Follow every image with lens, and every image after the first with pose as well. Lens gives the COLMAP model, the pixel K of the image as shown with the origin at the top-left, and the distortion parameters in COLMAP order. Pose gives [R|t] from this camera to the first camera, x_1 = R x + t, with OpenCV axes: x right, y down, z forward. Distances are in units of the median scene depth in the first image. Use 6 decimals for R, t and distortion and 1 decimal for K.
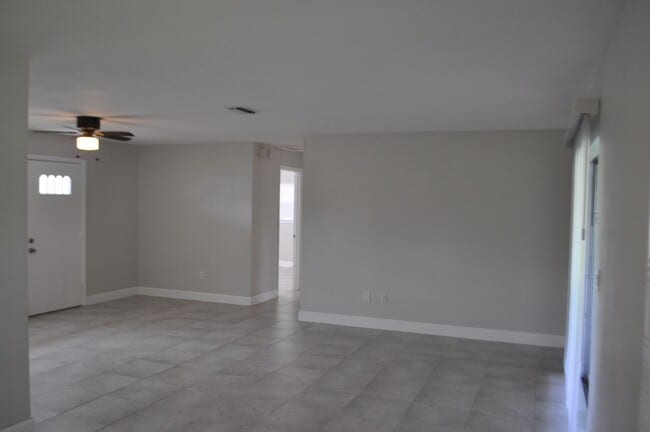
lens RADIAL K [[555.5, 0, 328.9], [0, 555.5, 218.6], [0, 0, 1]] dist [-0.070064, 0.003486]
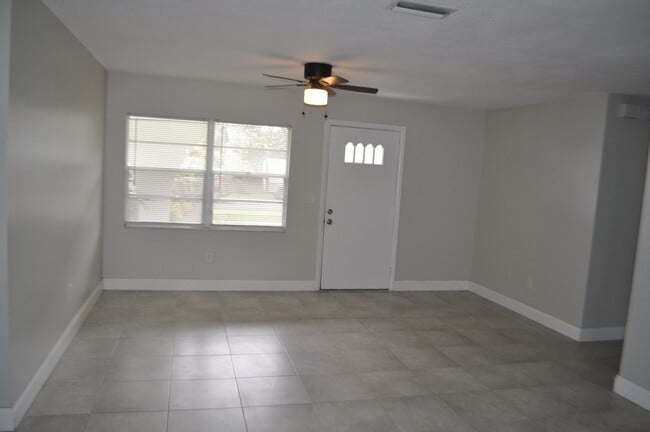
lens RADIAL K [[515.3, 0, 329.7], [0, 515.3, 215.2], [0, 0, 1]] dist [-0.069471, -0.004618]
pose [[0.606893, 0.098955, -0.788599, 0.198114], [-0.083826, 0.994654, 0.060299, -0.008767], [0.790351, 0.029510, 0.611944, 0.553877]]
